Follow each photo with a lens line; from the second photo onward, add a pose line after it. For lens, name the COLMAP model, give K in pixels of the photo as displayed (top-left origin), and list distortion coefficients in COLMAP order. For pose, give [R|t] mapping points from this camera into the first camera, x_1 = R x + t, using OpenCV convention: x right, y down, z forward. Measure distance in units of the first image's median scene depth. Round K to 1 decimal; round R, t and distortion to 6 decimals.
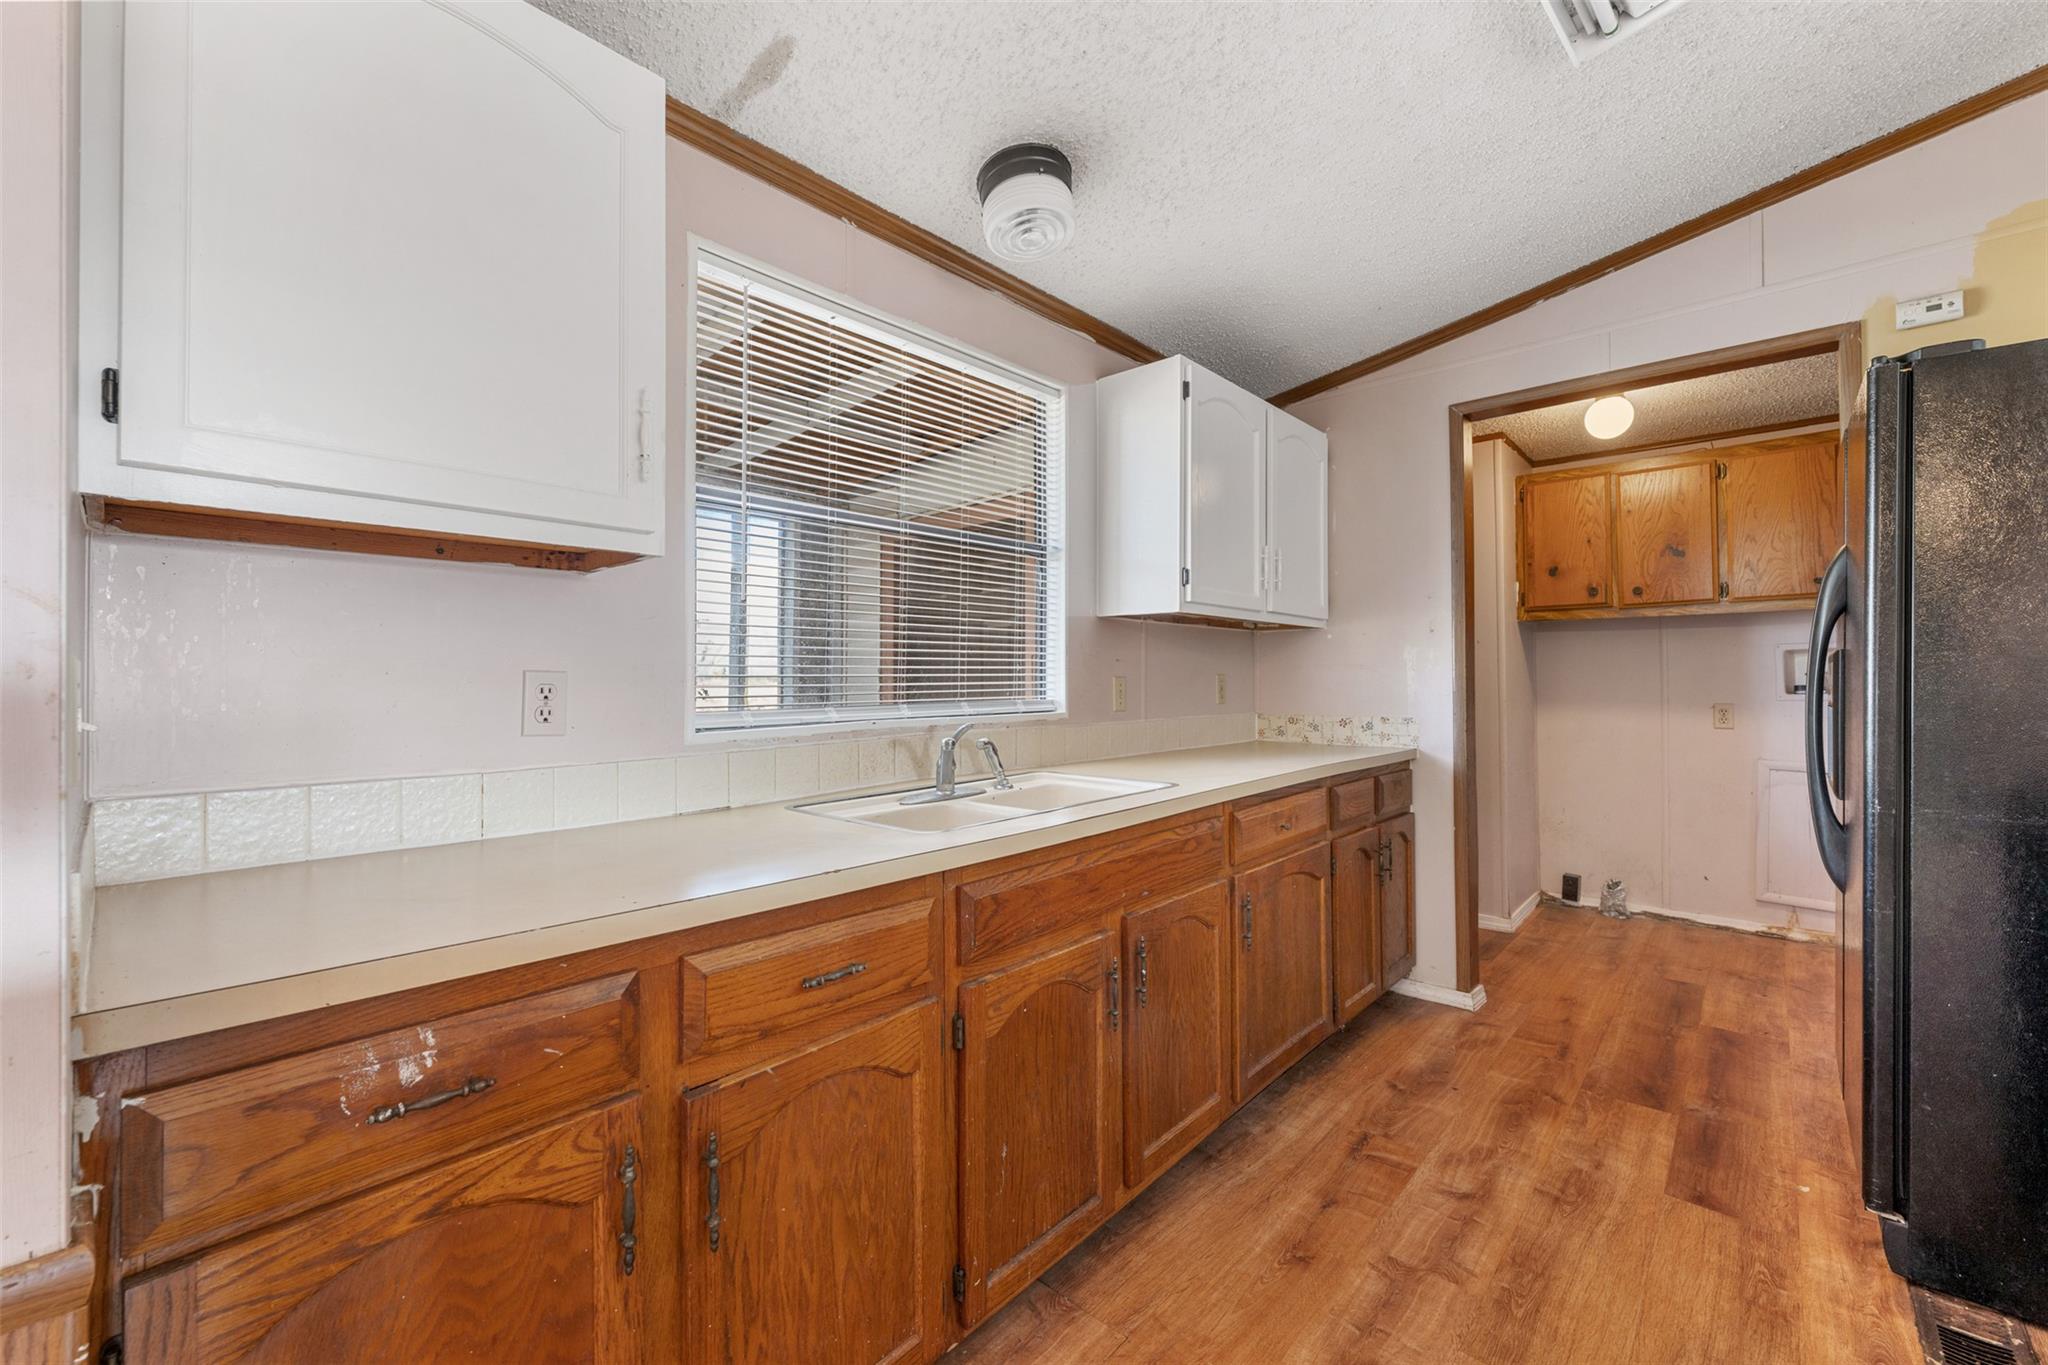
lens RADIAL K [[819.9, 0, 1028.7], [0, 819.9, 671.6], [0, 0, 1]] dist [-0.001421, 0.000593]
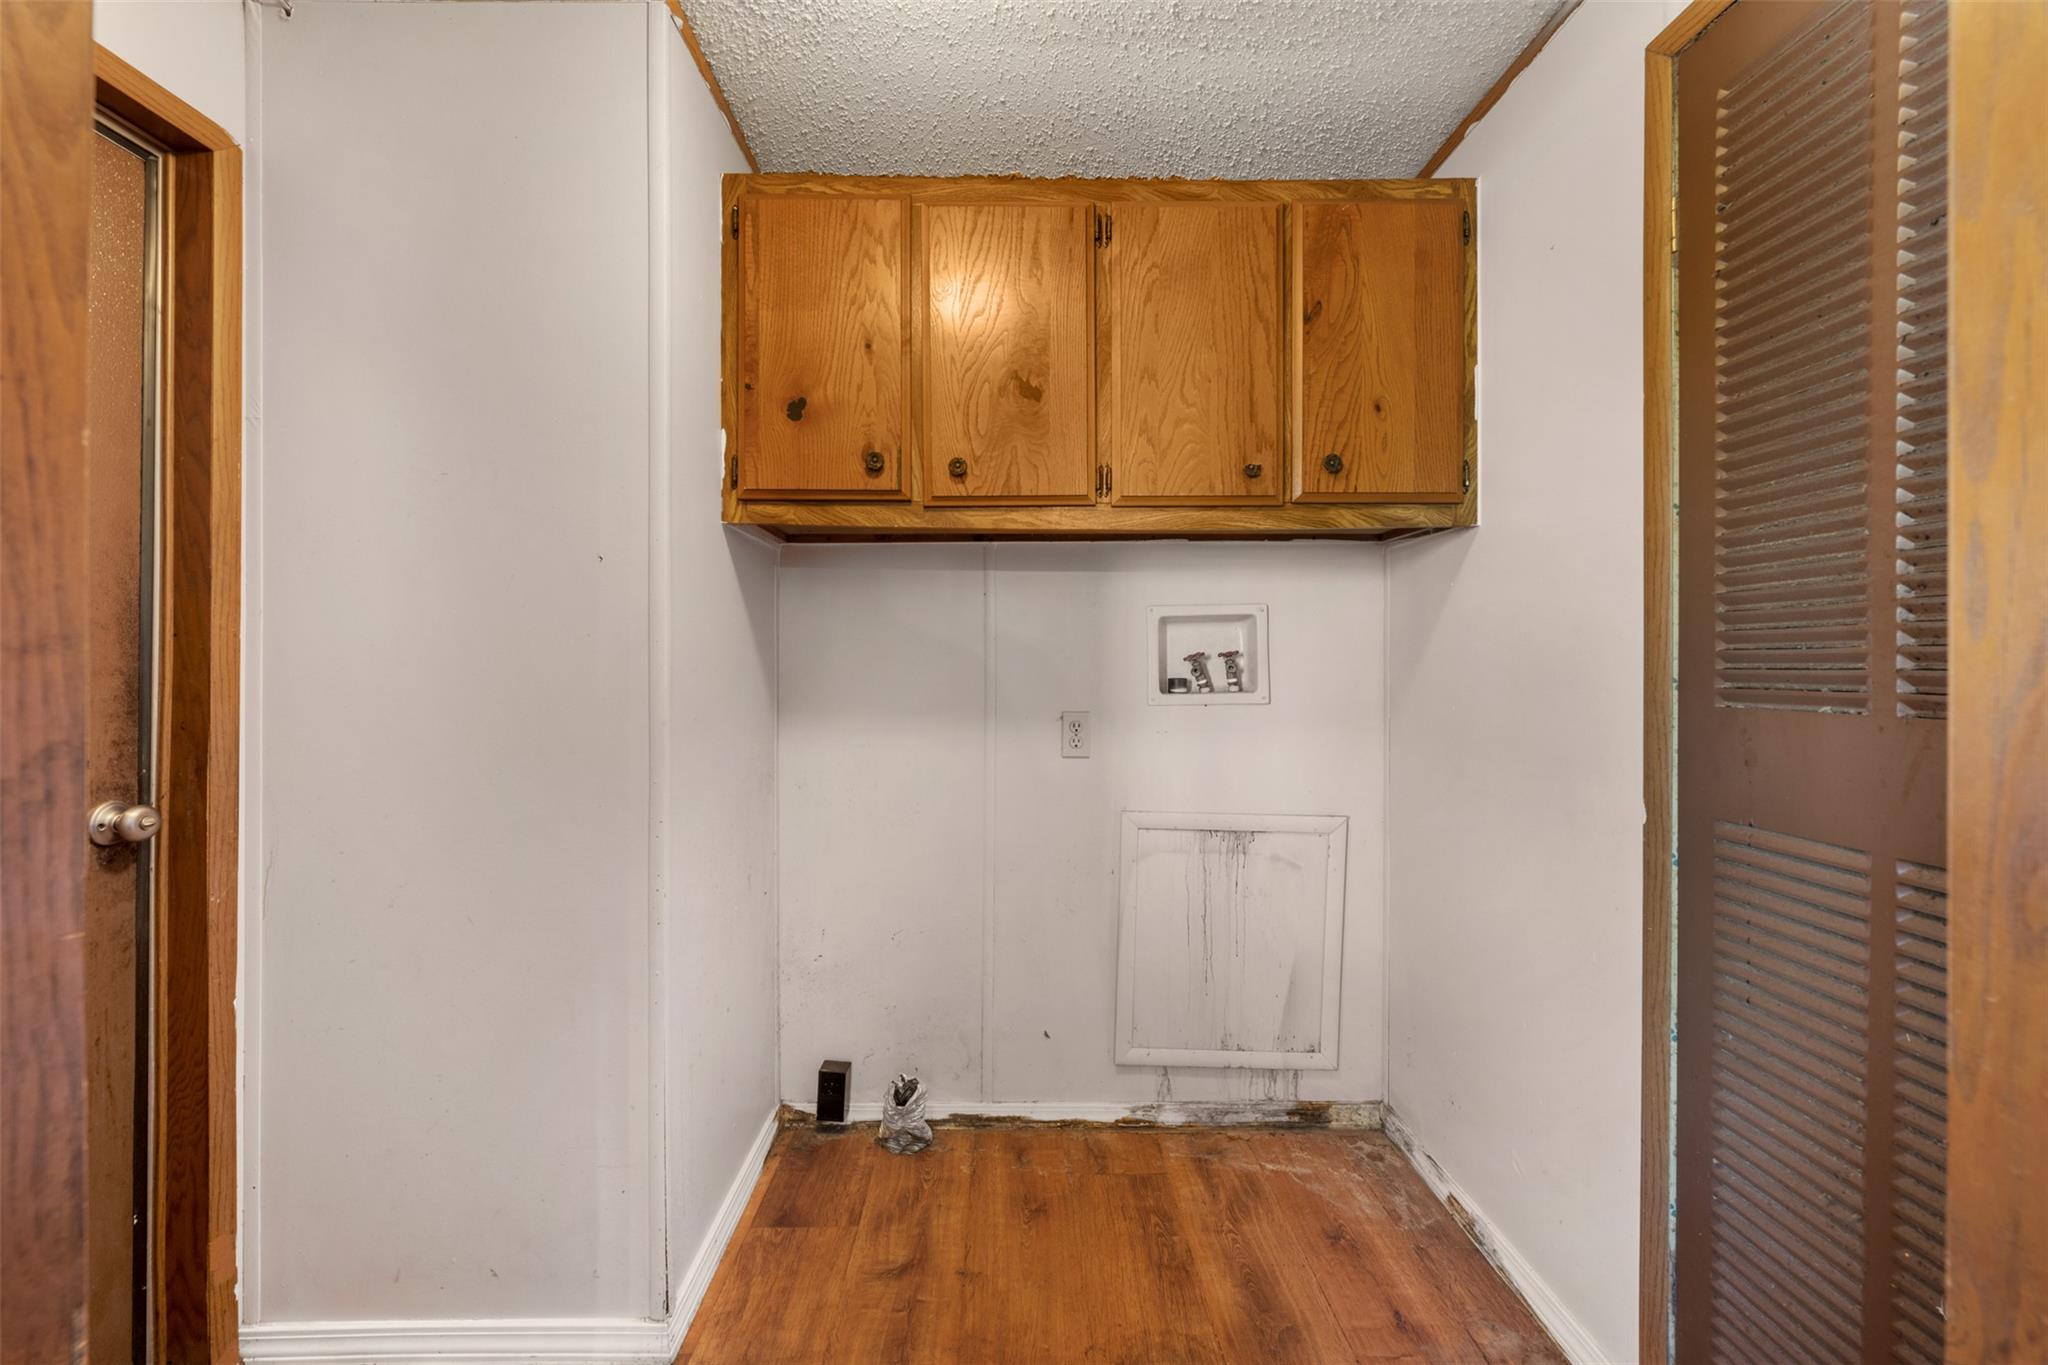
lens RADIAL K [[819.9, 0, 1026.4], [0, 819.9, 672.3], [0, 0, 1]] dist [-0.001421, 0.000593]
pose [[0.724259, 0.003207, 0.689521, 0.724821], [-0.015816, 0.999803, 0.011963, 0.011194], [-0.689347, -0.019569, 0.724167, 1.016672]]
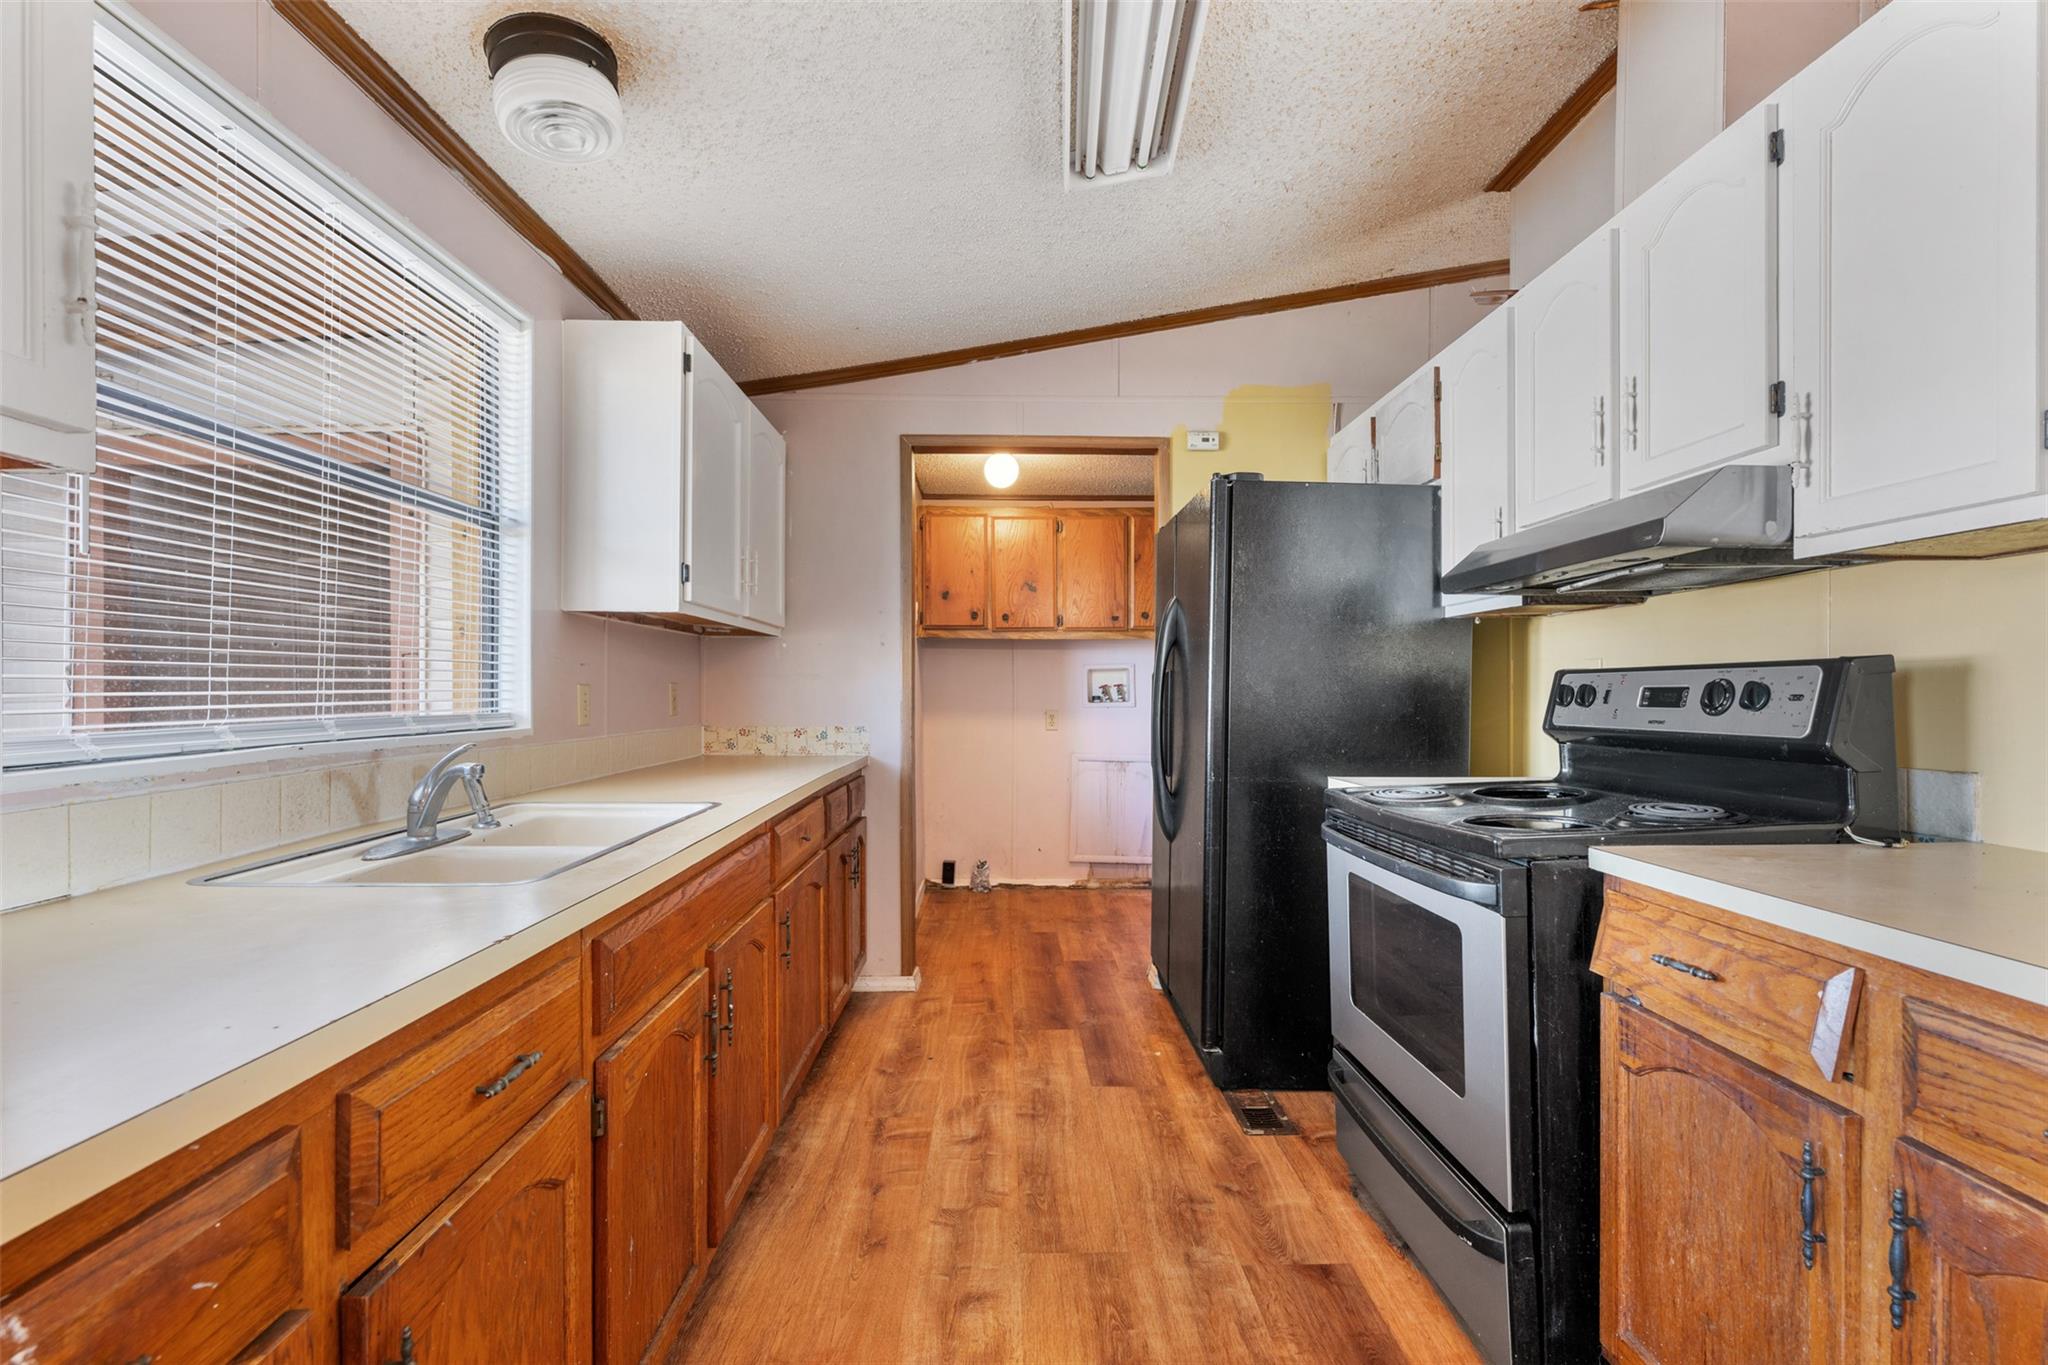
lens RADIAL K [[900.1, 0, 1014.0], [0, 900.1, 694.4], [0, 0, 1]] dist [-0.000476, 0.000126]
pose [[0.731859, 0.002669, 0.681451, -0.229586], [-0.012911, 0.999867, 0.009950, 0.002260], [-0.681334, -0.016080, 0.731796, 0.038356]]
